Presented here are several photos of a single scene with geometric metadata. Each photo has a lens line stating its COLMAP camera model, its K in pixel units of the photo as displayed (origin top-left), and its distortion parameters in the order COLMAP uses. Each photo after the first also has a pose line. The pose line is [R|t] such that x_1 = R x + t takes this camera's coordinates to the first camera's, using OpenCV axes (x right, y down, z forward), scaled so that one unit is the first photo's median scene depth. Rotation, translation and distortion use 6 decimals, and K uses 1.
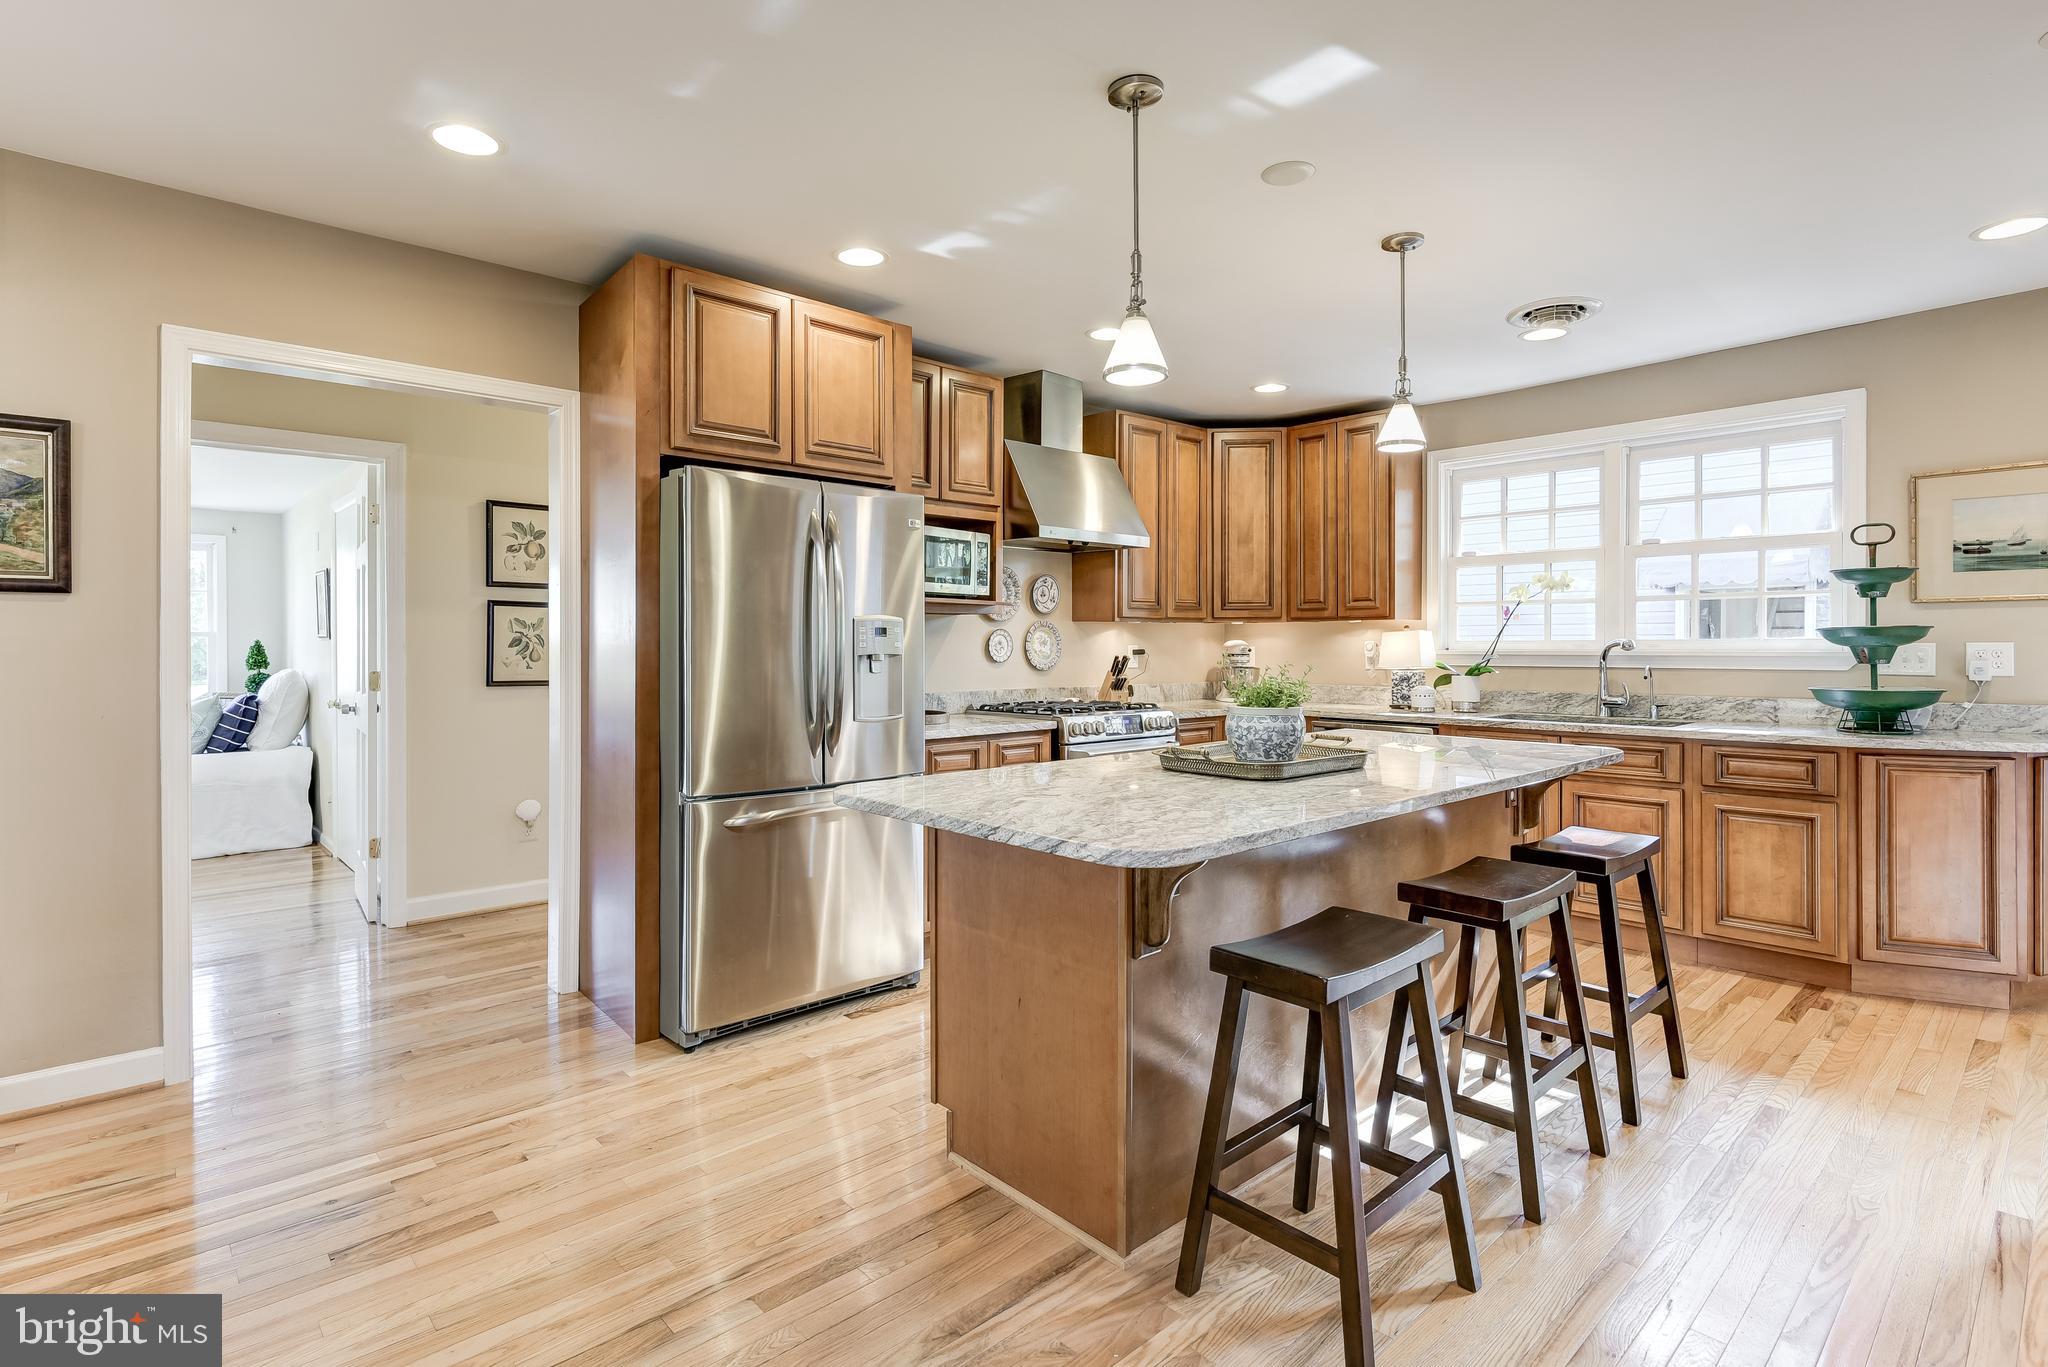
lens RADIAL K [[958.8, 0, 1027.7], [0, 958.8, 666.8], [0, 0, 1]] dist [0.019614, -0.020658]
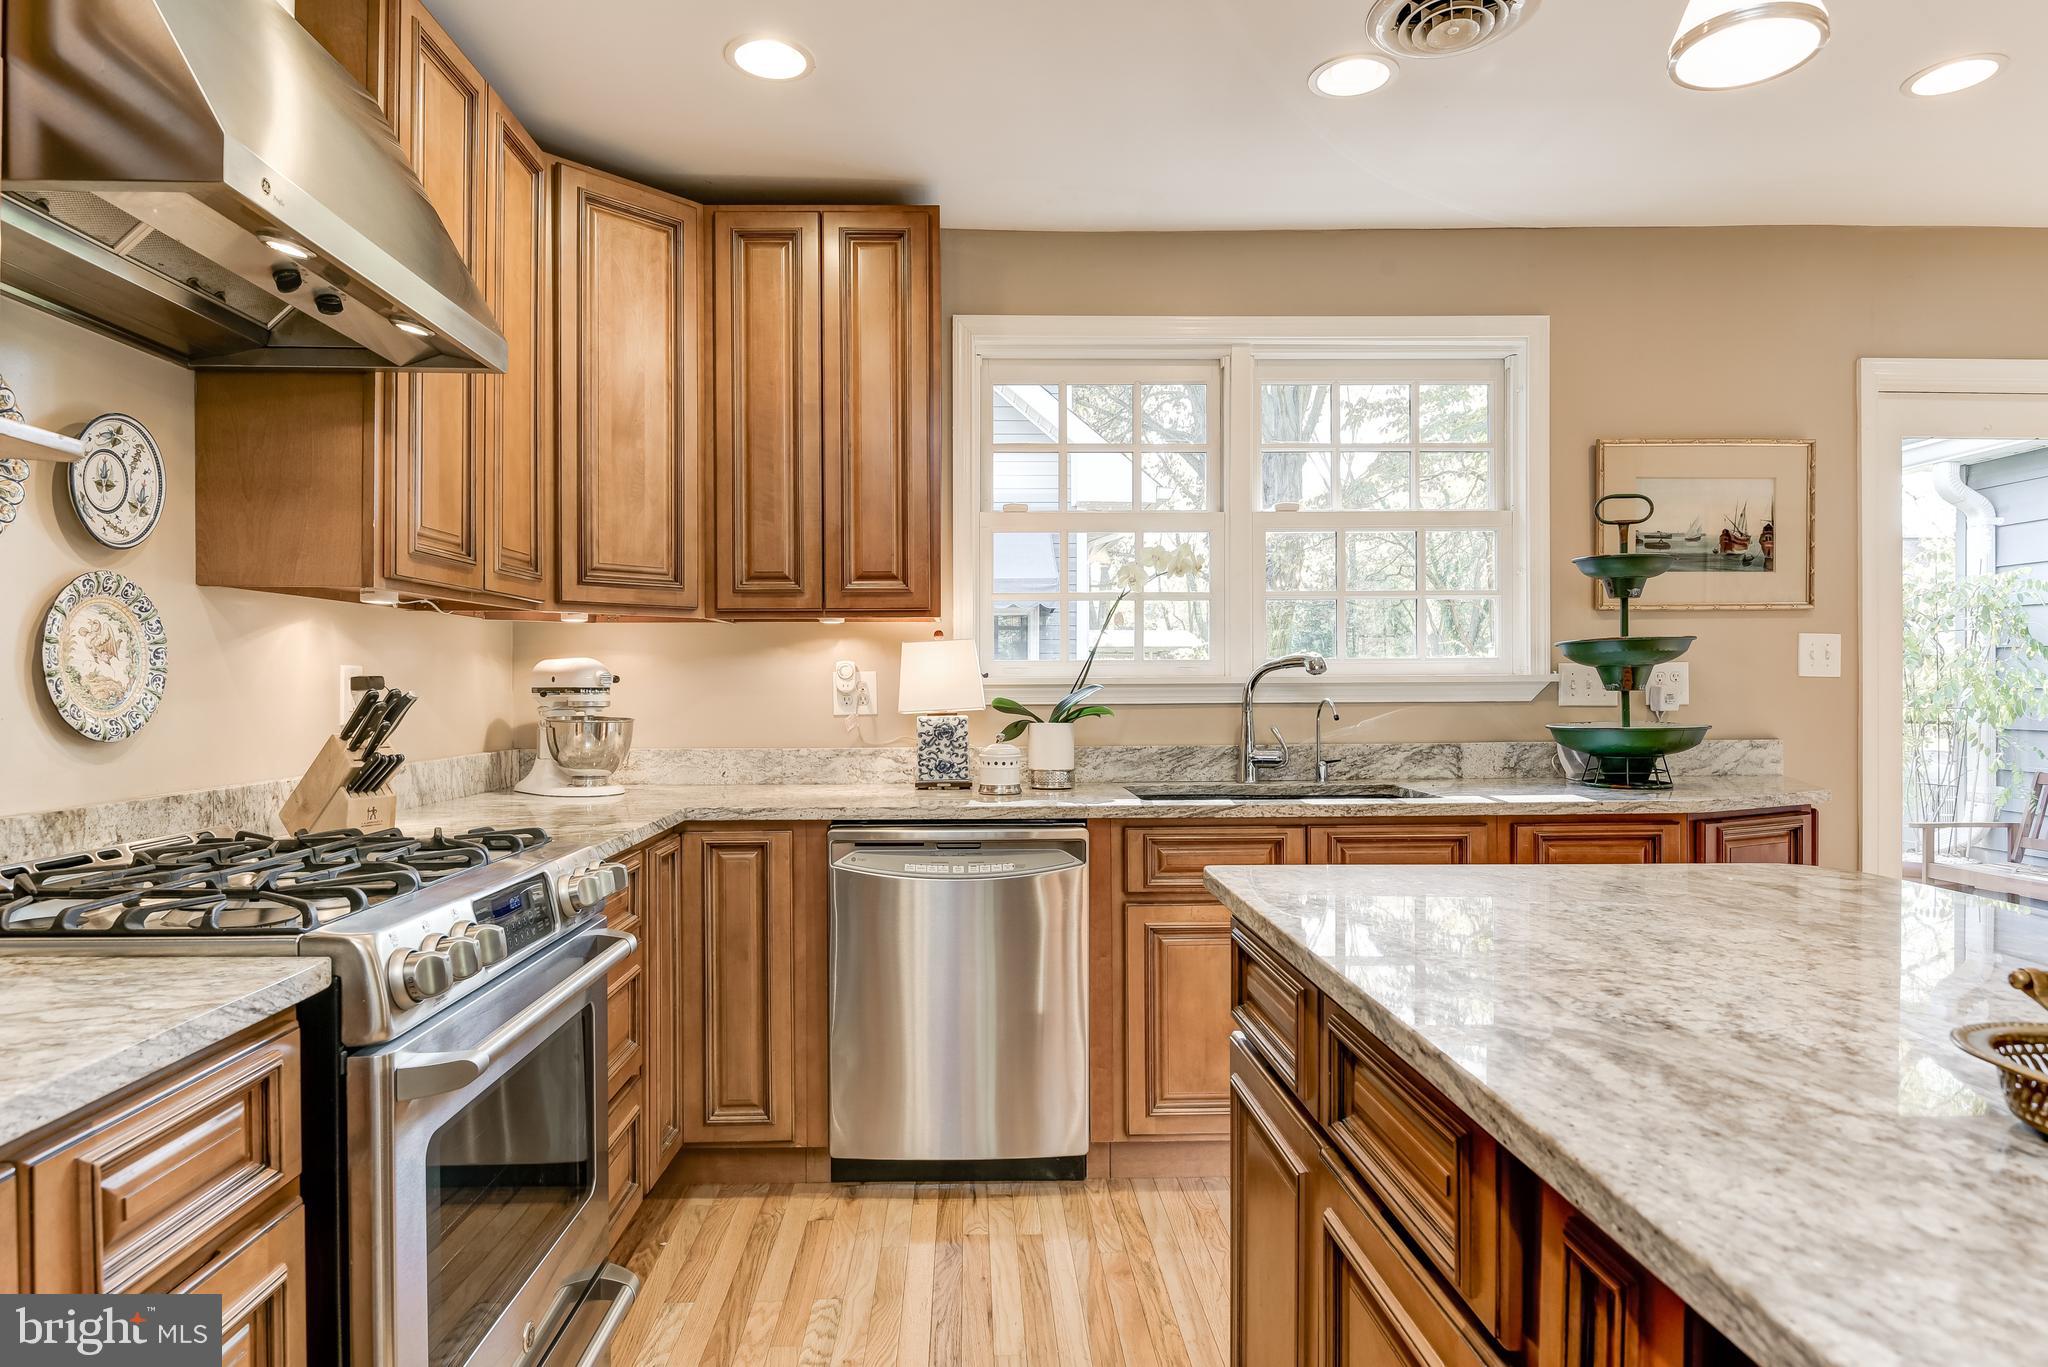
lens RADIAL K [[1193.0, 0, 1014.3], [0, 1193.0, 689.5], [0, 0, 1]] dist [-0.001203, -0.001085]
pose [[0.684423, -0.005907, 0.729061, -0.058474], [0.020914, 0.999715, -0.011534, -0.002340], [-0.728785, 0.023142, 0.684352, 0.546702]]
